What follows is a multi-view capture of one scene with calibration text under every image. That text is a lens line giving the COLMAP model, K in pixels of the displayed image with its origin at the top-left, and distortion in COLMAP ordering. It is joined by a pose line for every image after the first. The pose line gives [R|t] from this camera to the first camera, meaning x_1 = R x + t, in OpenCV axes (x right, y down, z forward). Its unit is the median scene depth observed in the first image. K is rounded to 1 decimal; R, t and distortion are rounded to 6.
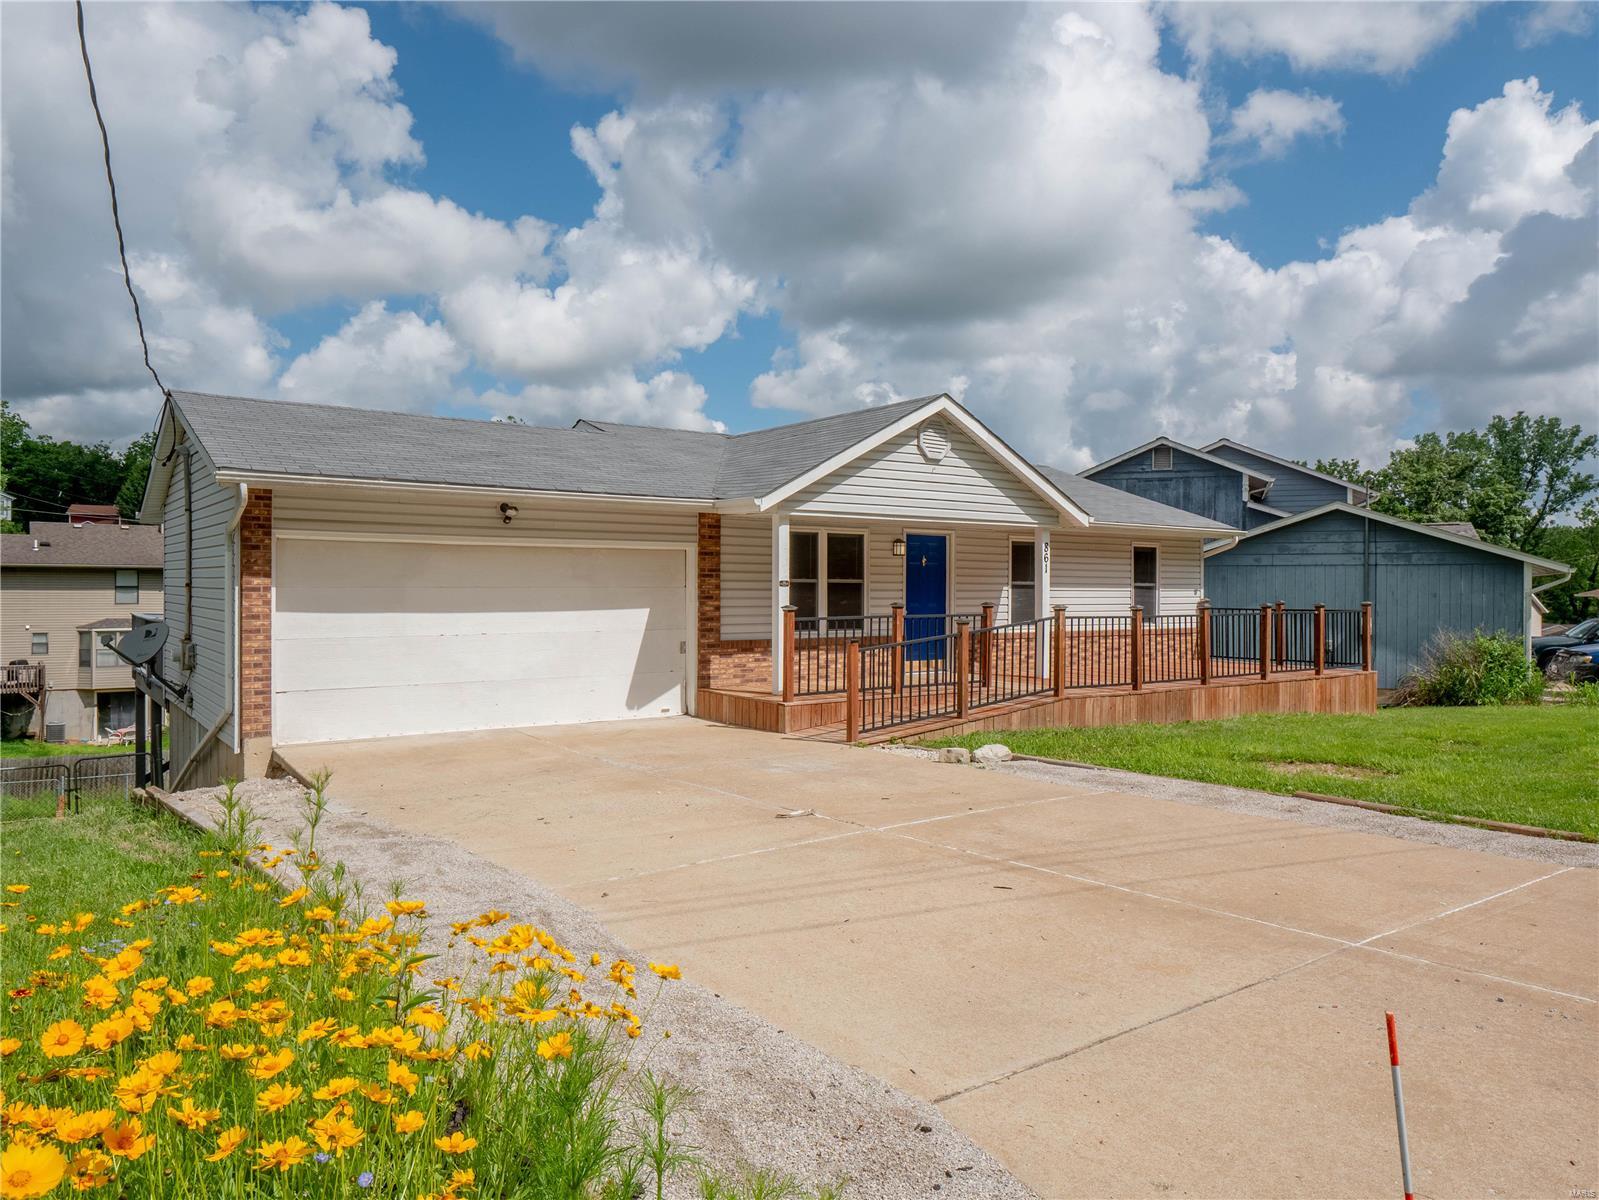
lens RADIAL K [[1096.1, 0, 799.5], [0, 1096.1, 600.0], [0, 0, 1]] dist [-0.004090, -0.000181]
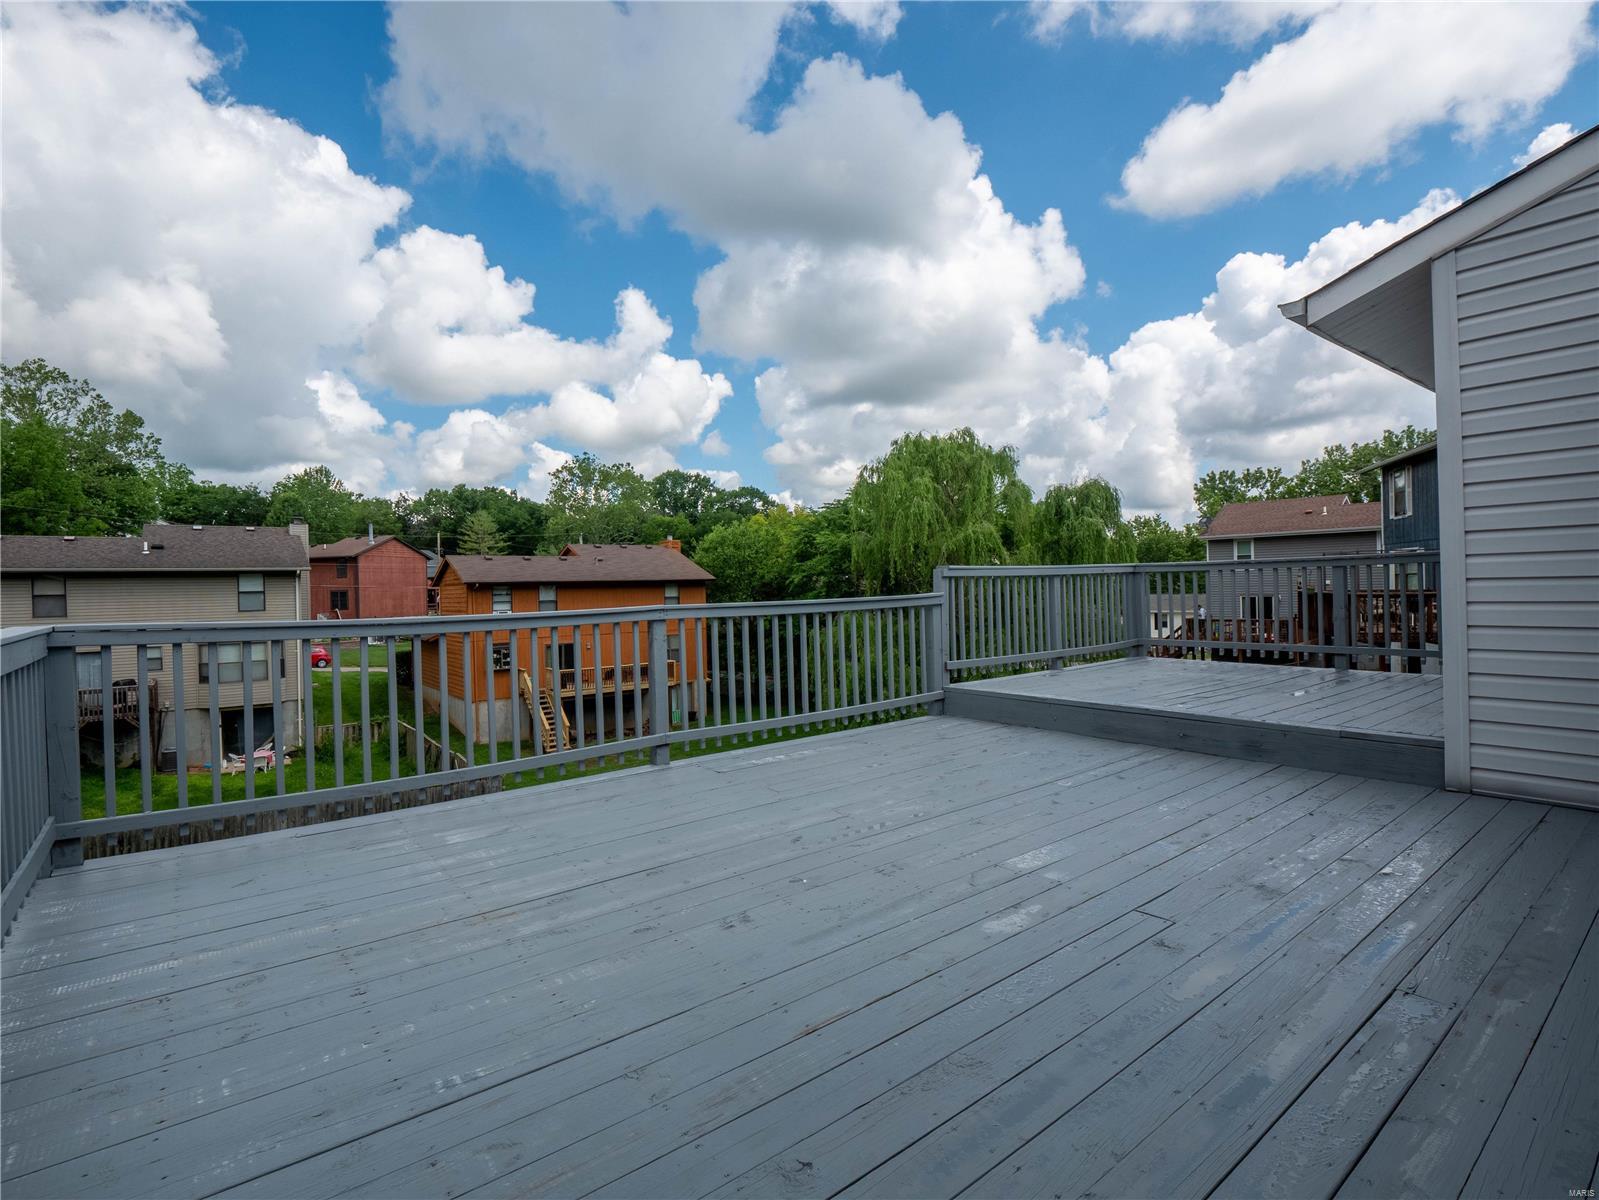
lens RADIAL K [[770.7, 0, 791.6], [0, 770.7, 595.8], [0, 0, 1]] dist [-0.013457, -0.001147]
pose [[0.998932, -0.028805, 0.036121, -0.560758], [0.028821, 0.999585, 0.000096, 0.010492], [-0.036109, 0.000945, 0.999347, 1.025541]]
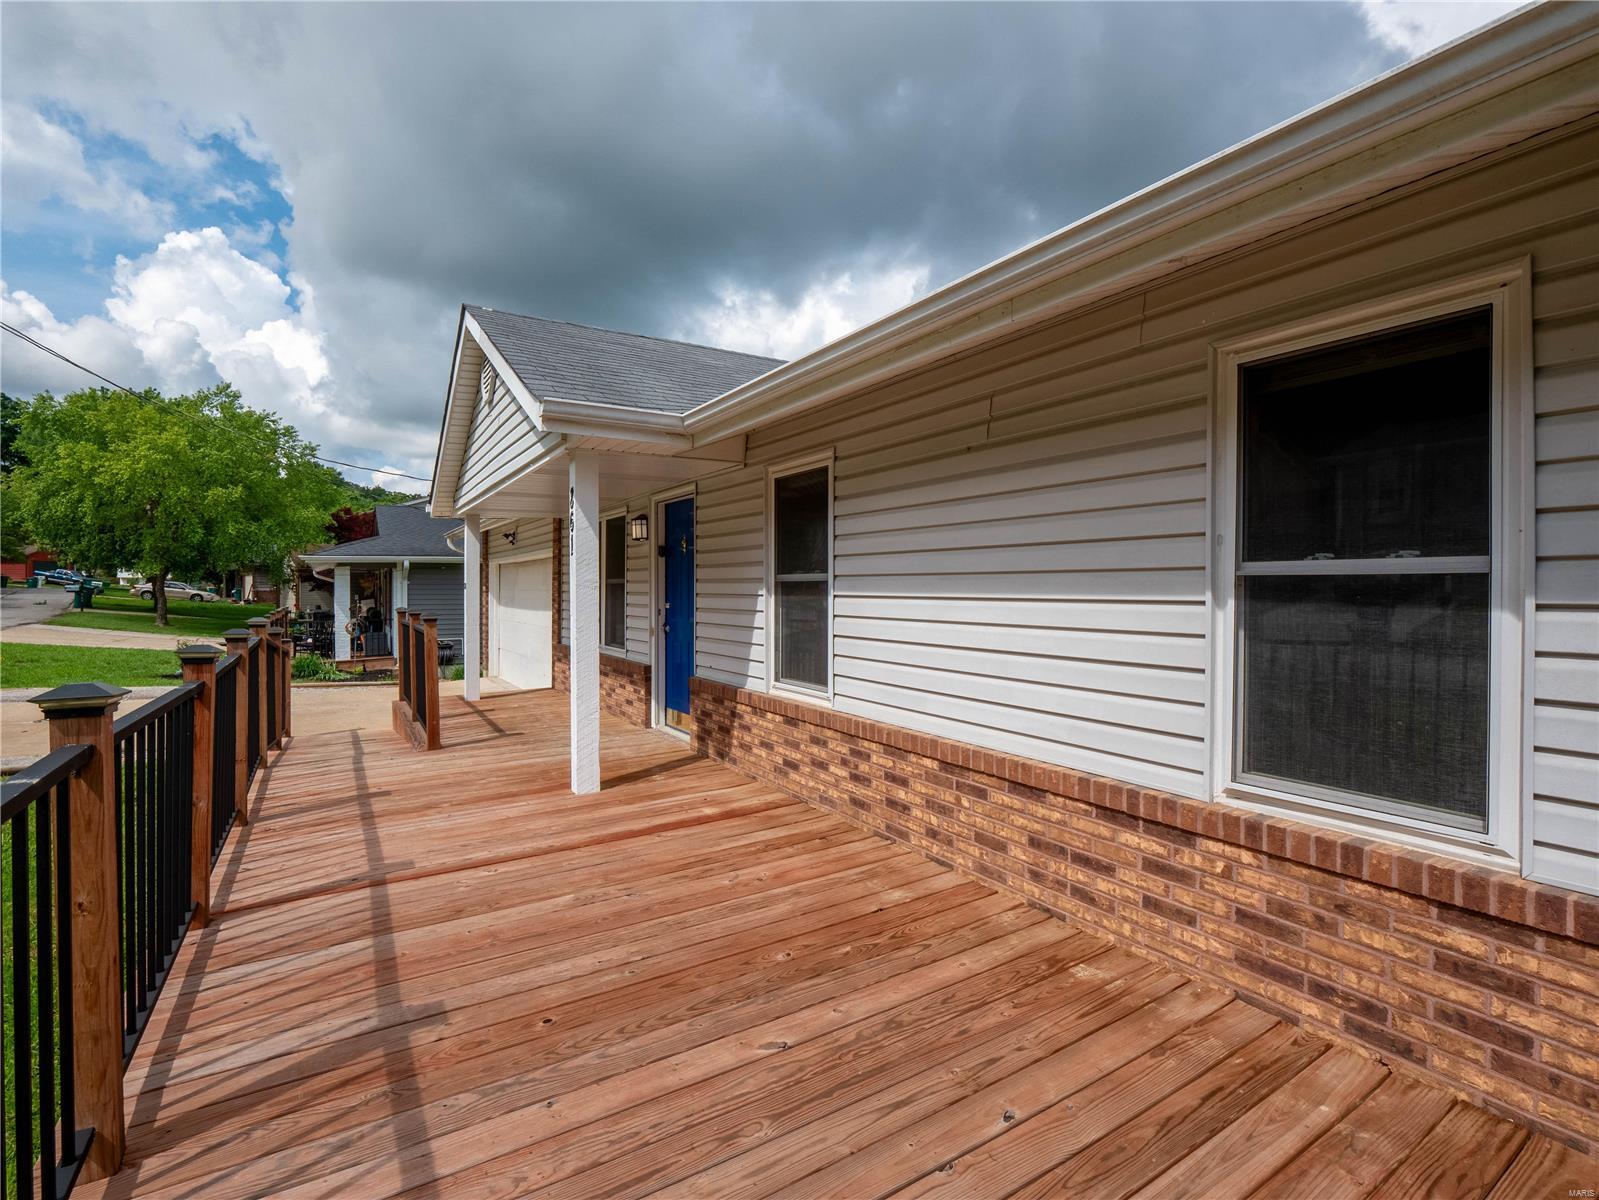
lens RADIAL K [[763.7, 0, 791.9], [0, 763.7, 597.2], [0, 0, 1]] dist [-0.013124, -0.002241]
pose [[-0.071827, 0.006317, -0.997397, 0.508509], [-0.010481, 0.999920, 0.007088, -0.010631], [0.997362, 0.010962, -0.071755, 1.074081]]
